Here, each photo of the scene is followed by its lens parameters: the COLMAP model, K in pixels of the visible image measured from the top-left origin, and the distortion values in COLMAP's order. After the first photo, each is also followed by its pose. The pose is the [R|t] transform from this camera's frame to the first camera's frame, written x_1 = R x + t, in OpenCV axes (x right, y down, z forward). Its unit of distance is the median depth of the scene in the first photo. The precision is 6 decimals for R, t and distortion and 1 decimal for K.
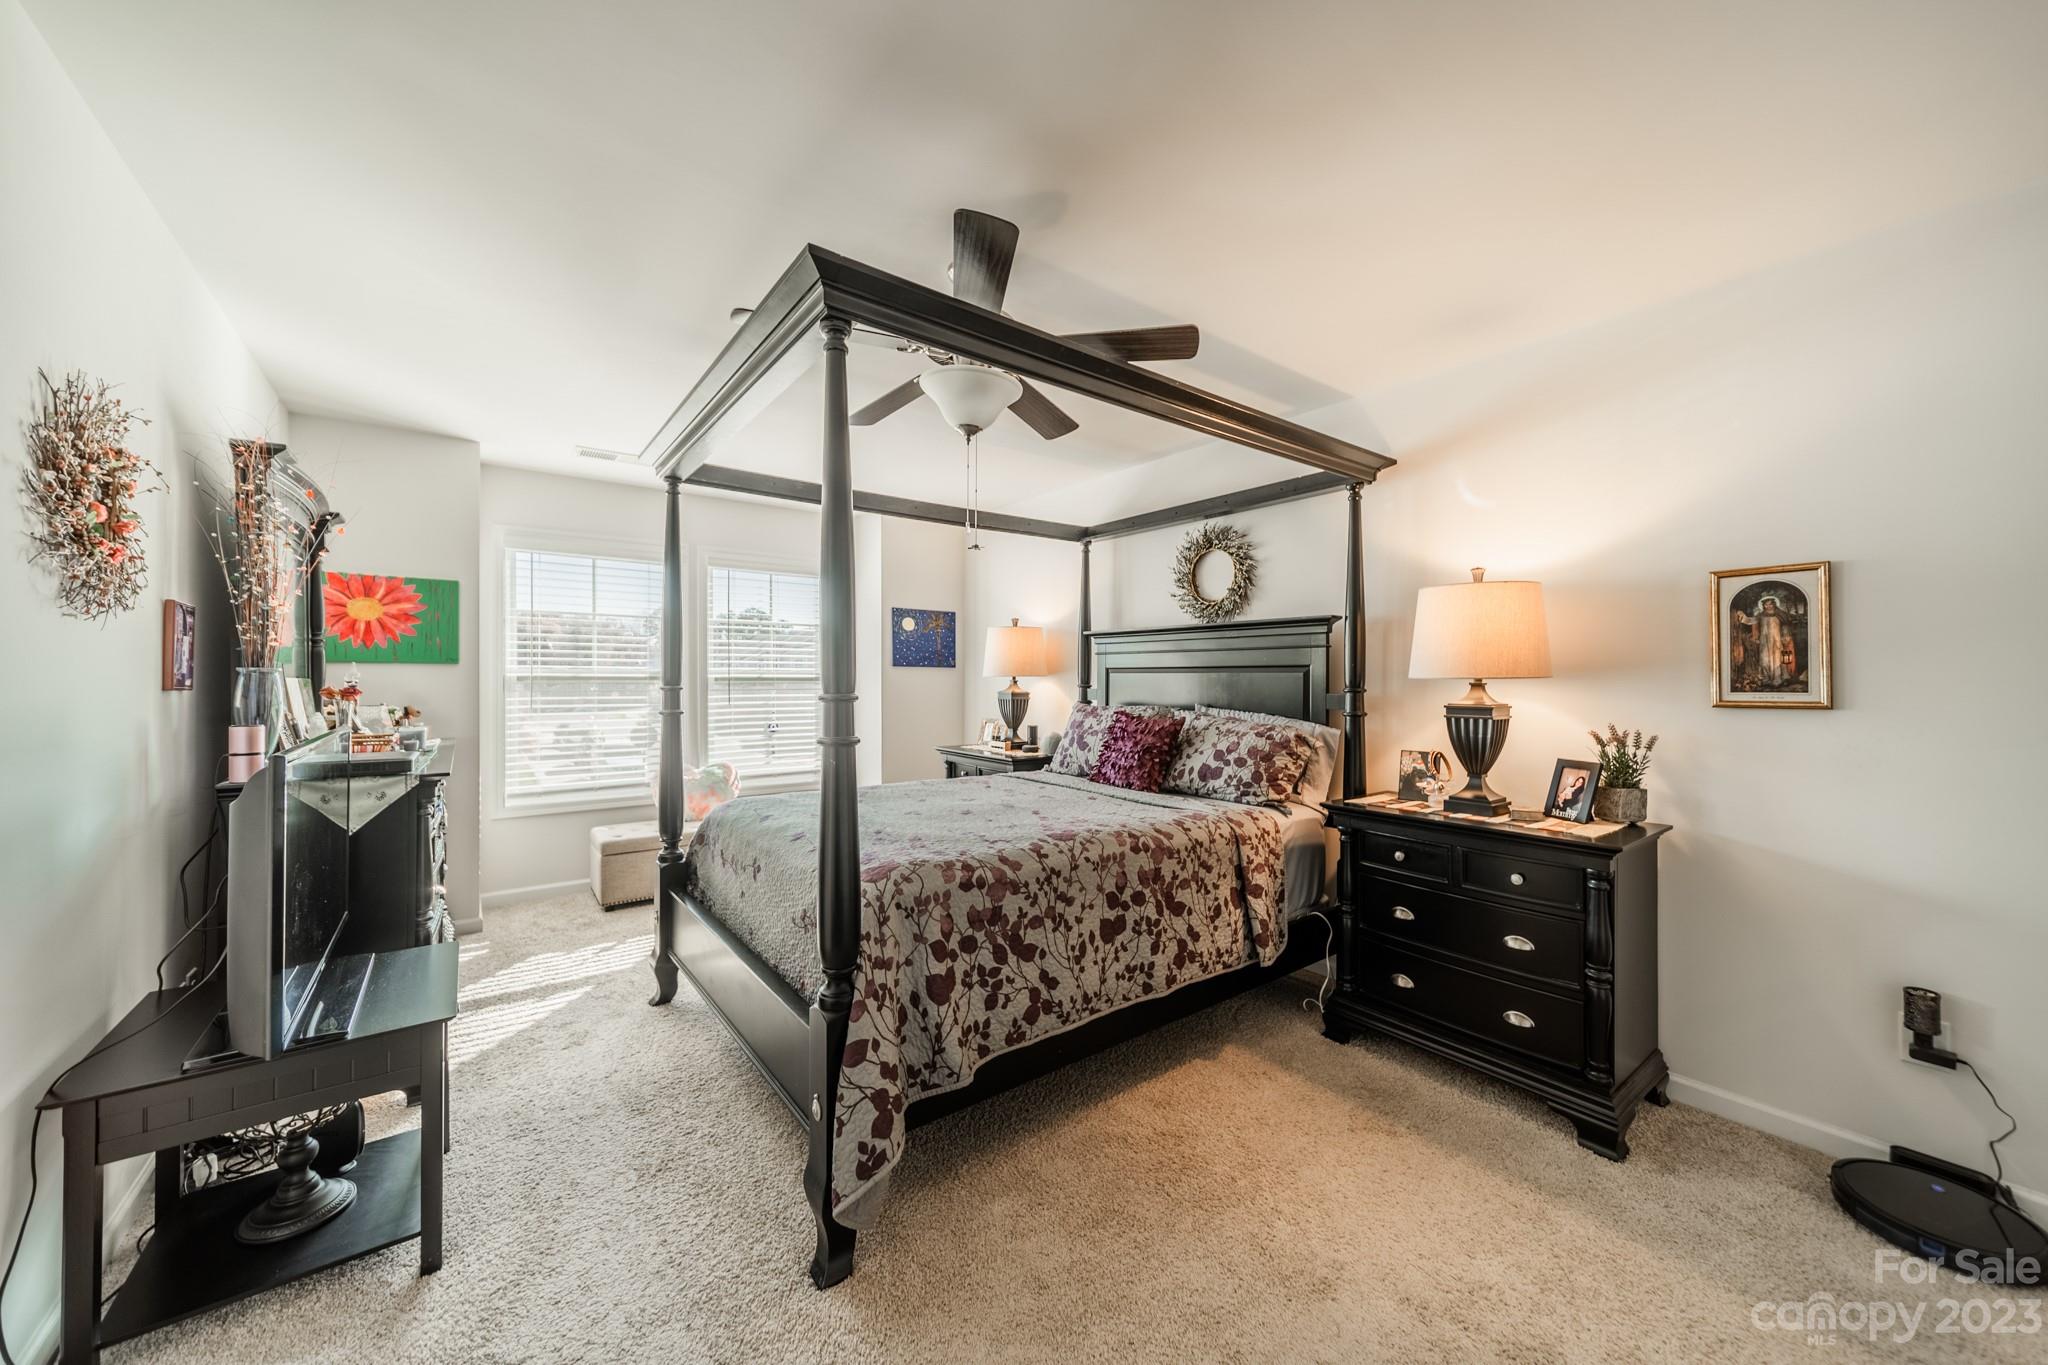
lens RADIAL K [[735.8, 0, 1030.1], [0, 735.8, 686.6], [0, 0, 1]] dist [0.008925, -0.000341]
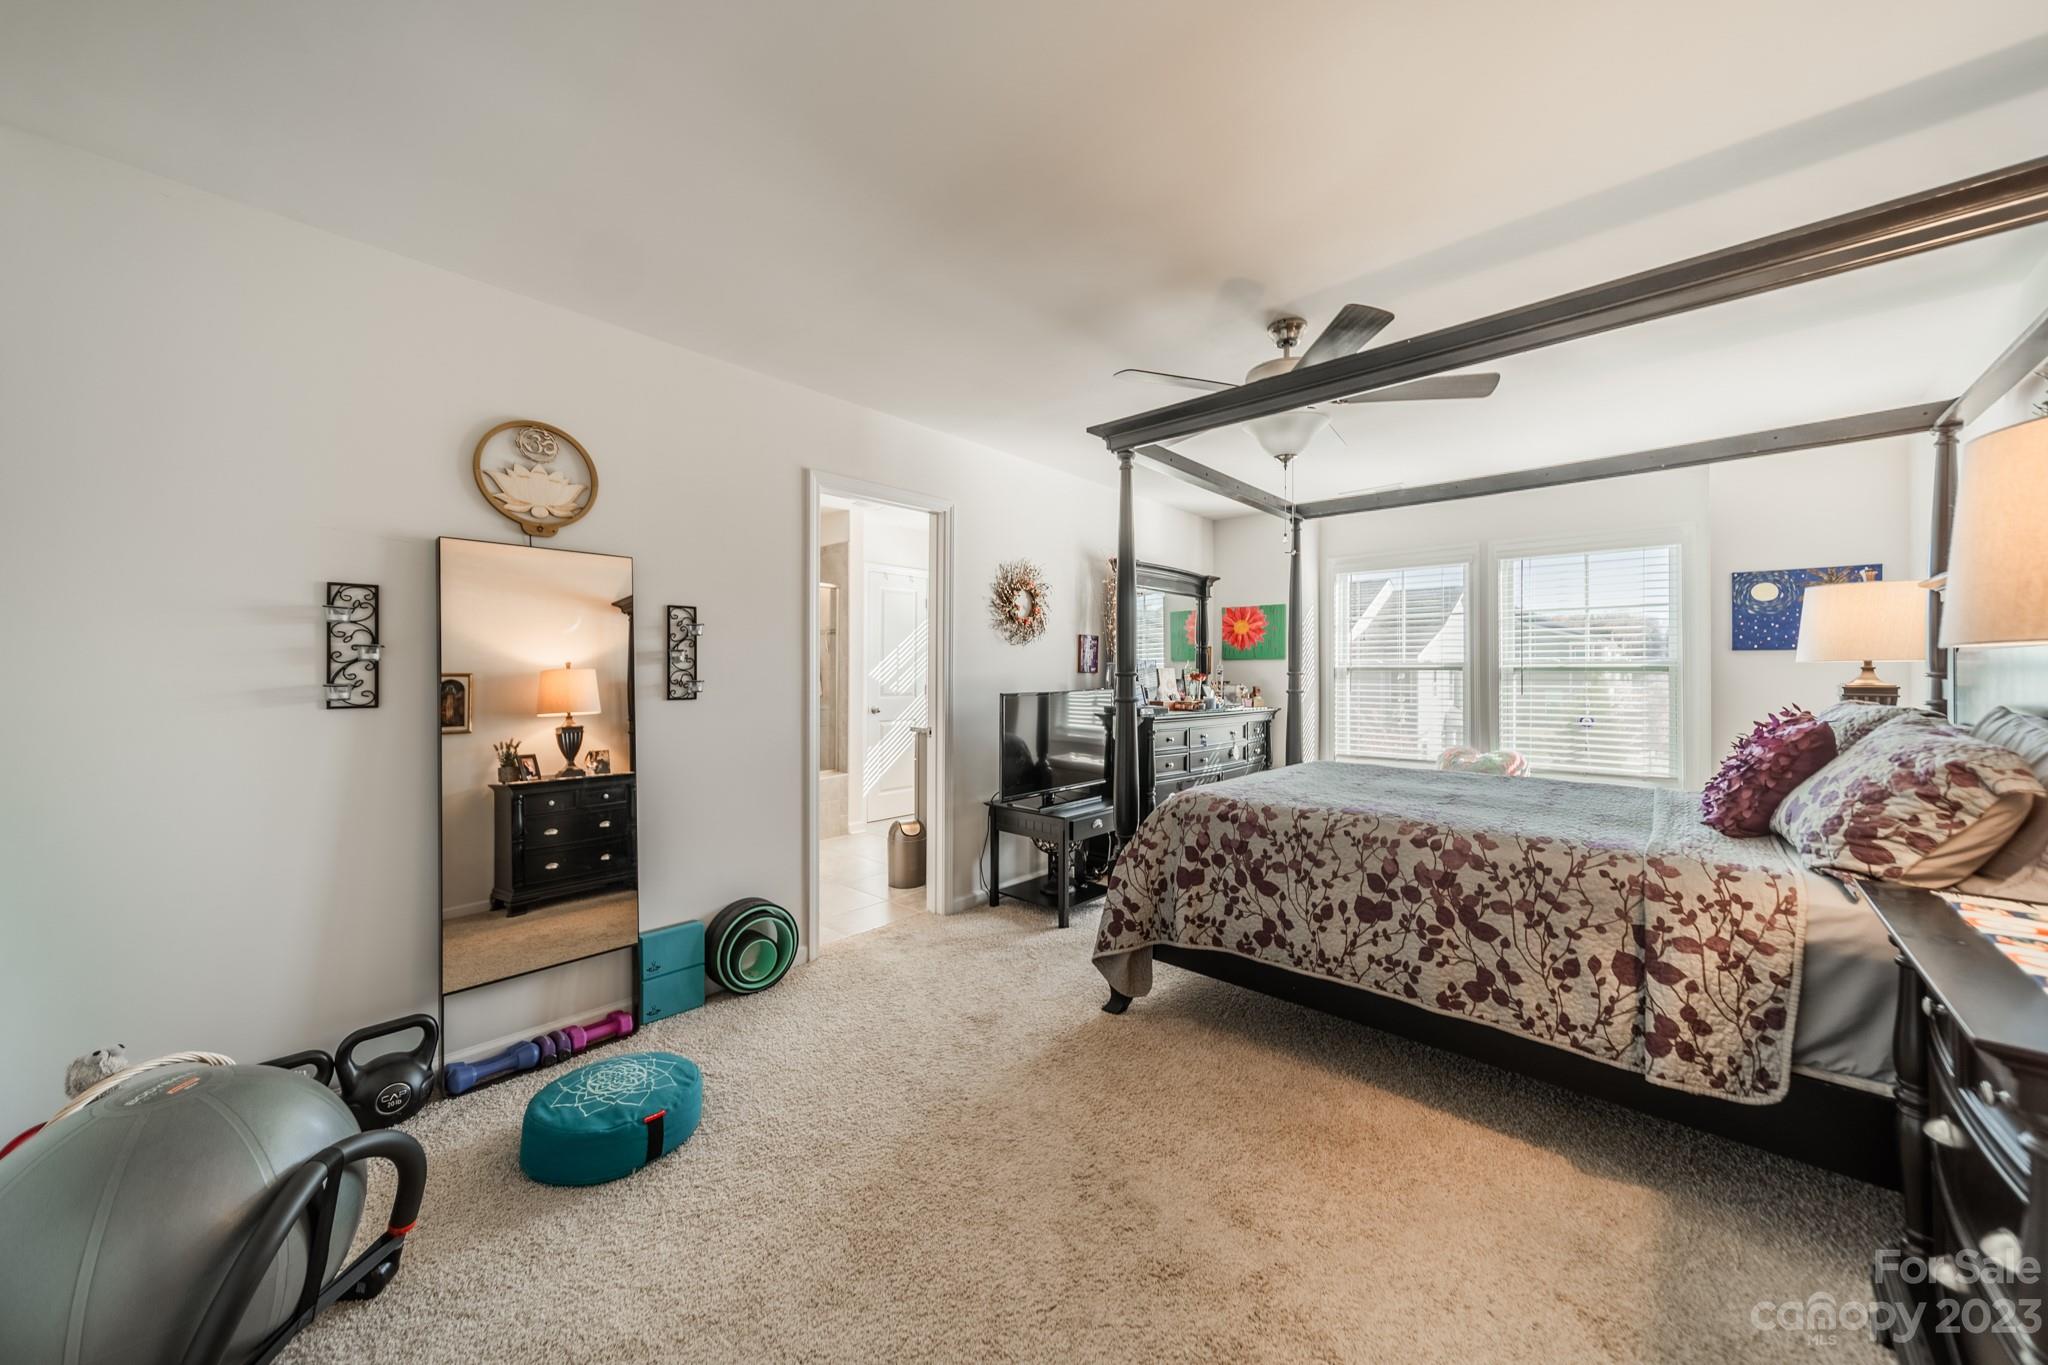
lens RADIAL K [[735.8, 0, 1006.7], [0, 735.8, 667.0], [0, 0, 1]] dist [0.008925, -0.000341]
pose [[0.164831, -0.009606, -0.986275, 0.953642], [-0.012399, 0.999853, -0.011810, 0.015760], [0.986244, 0.014176, 0.164687, 0.320277]]
